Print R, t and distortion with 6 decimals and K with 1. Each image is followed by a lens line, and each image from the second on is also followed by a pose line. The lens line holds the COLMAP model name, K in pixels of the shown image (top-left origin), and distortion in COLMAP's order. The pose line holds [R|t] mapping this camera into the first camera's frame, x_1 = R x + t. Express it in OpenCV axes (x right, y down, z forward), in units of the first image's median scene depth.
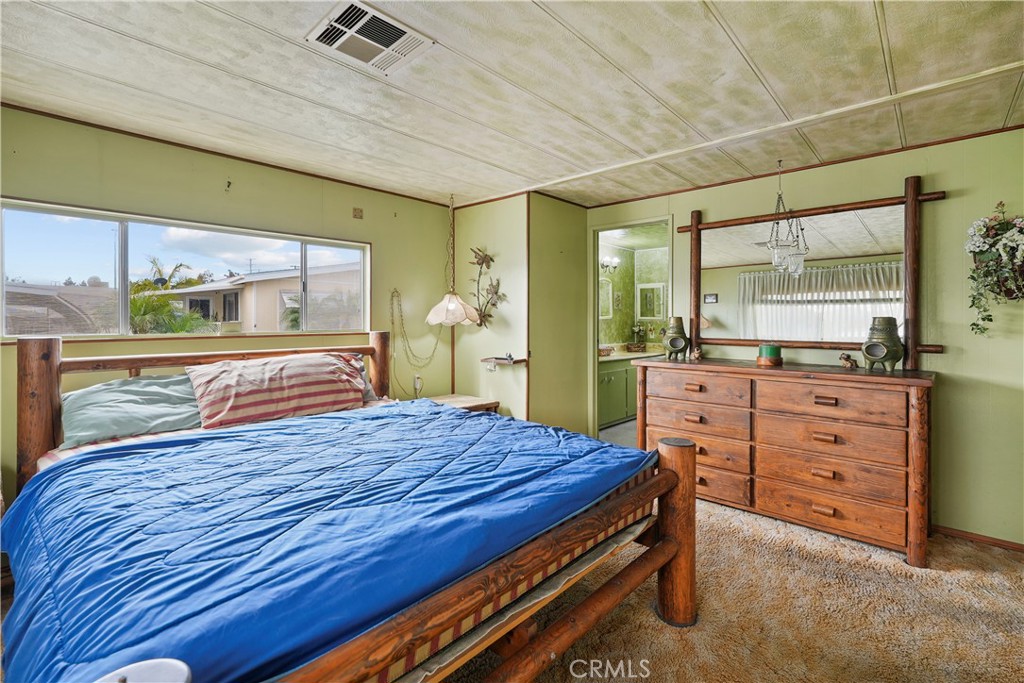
lens RADIAL K [[461.9, 0, 512.3], [0, 461.9, 317.3], [0, 0, 1]] dist [0.000504, 0.000087]
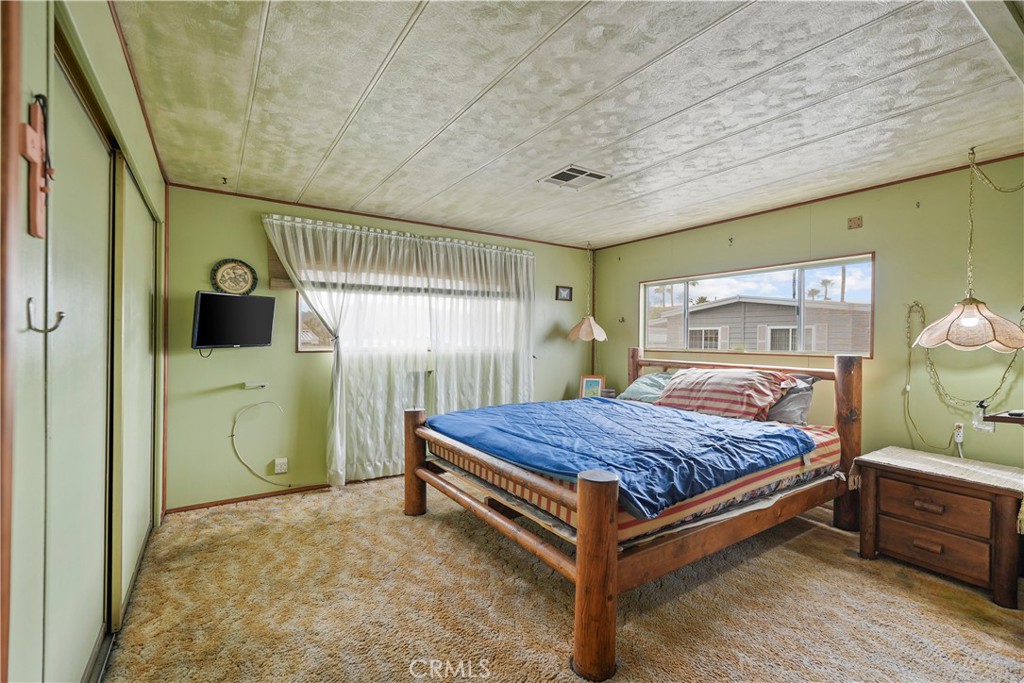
lens RADIAL K [[452.6, 0, 512.0], [0, 452.6, 341.5], [0, 0, 1]] dist [-0.001110, 0.000383]
pose [[-0.238701, 0.004048, -0.971085, 0.880024], [-0.004516, 0.999976, 0.005279, 0.003905], [0.971083, 0.005645, -0.238677, 0.738444]]
